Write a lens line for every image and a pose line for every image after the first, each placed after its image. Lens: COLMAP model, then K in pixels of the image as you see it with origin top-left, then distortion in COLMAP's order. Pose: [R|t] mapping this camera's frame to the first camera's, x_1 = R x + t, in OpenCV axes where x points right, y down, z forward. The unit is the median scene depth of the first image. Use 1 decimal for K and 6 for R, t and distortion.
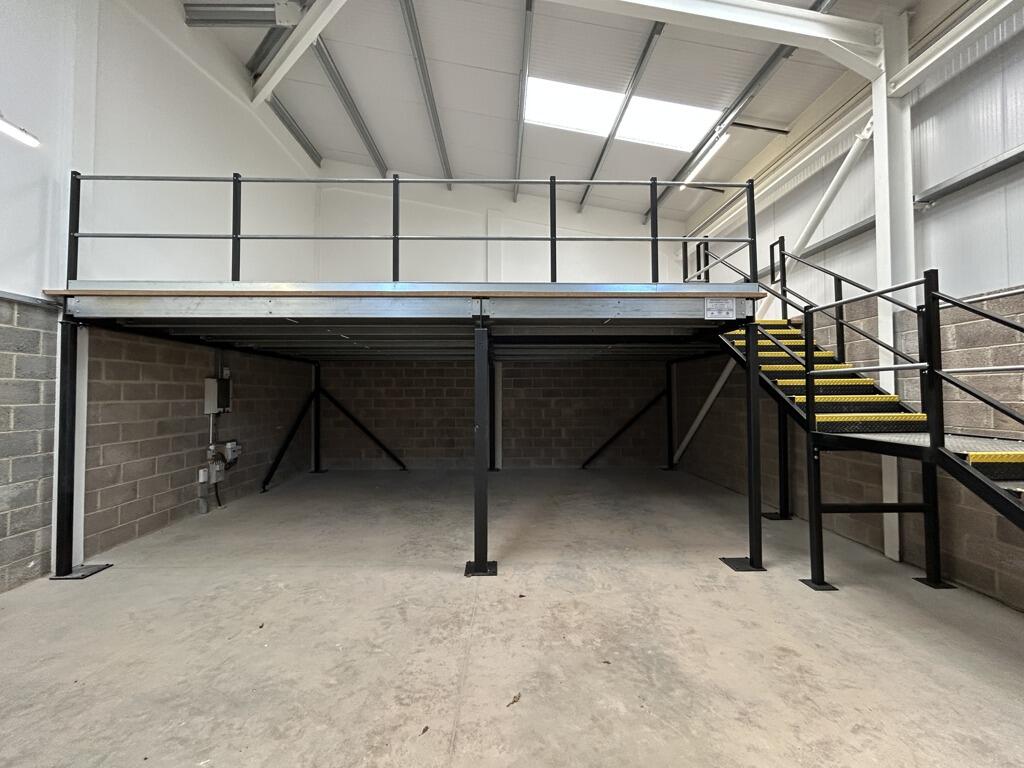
lens RADIAL K [[411.7, 0, 508.6], [0, 411.7, 383.1], [0, 0, 1]] dist [-0.003352, 0.000860]
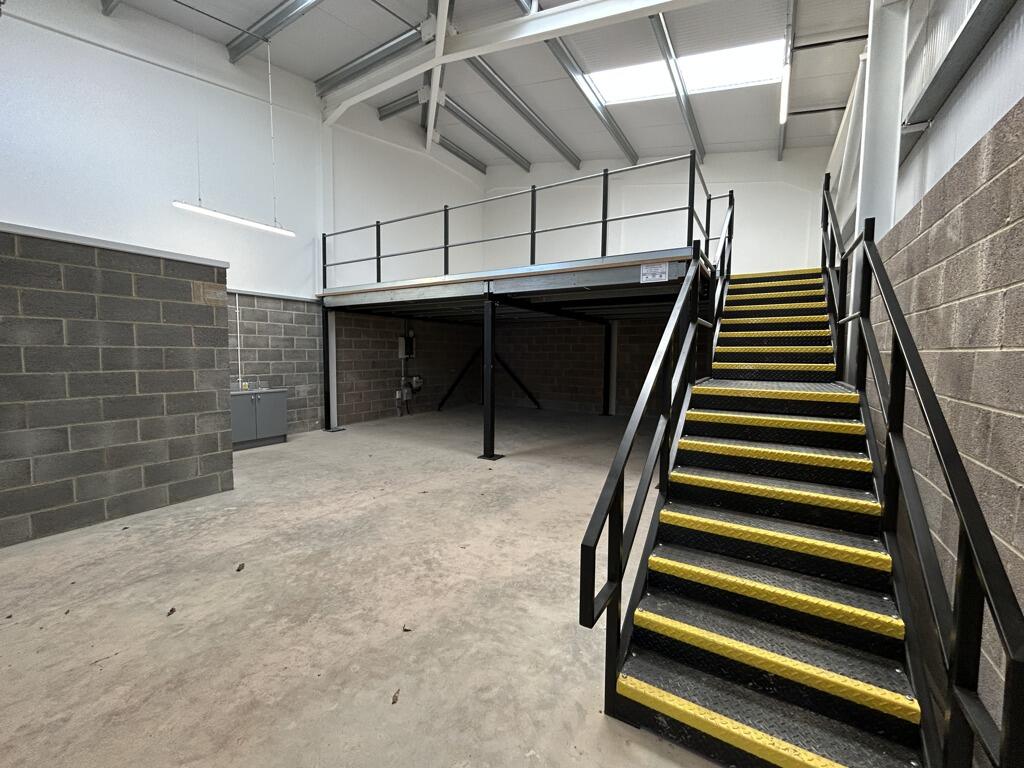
lens RADIAL K [[411.7, 0, 512.9], [0, 411.7, 382.0], [0, 0, 1]] dist [-0.003352, 0.000860]
pose [[0.841952, 0.049364, -0.537289, 0.823929], [0.001793, 0.995544, 0.094276, 0.020657], [0.539549, -0.080339, 0.838112, -0.241679]]
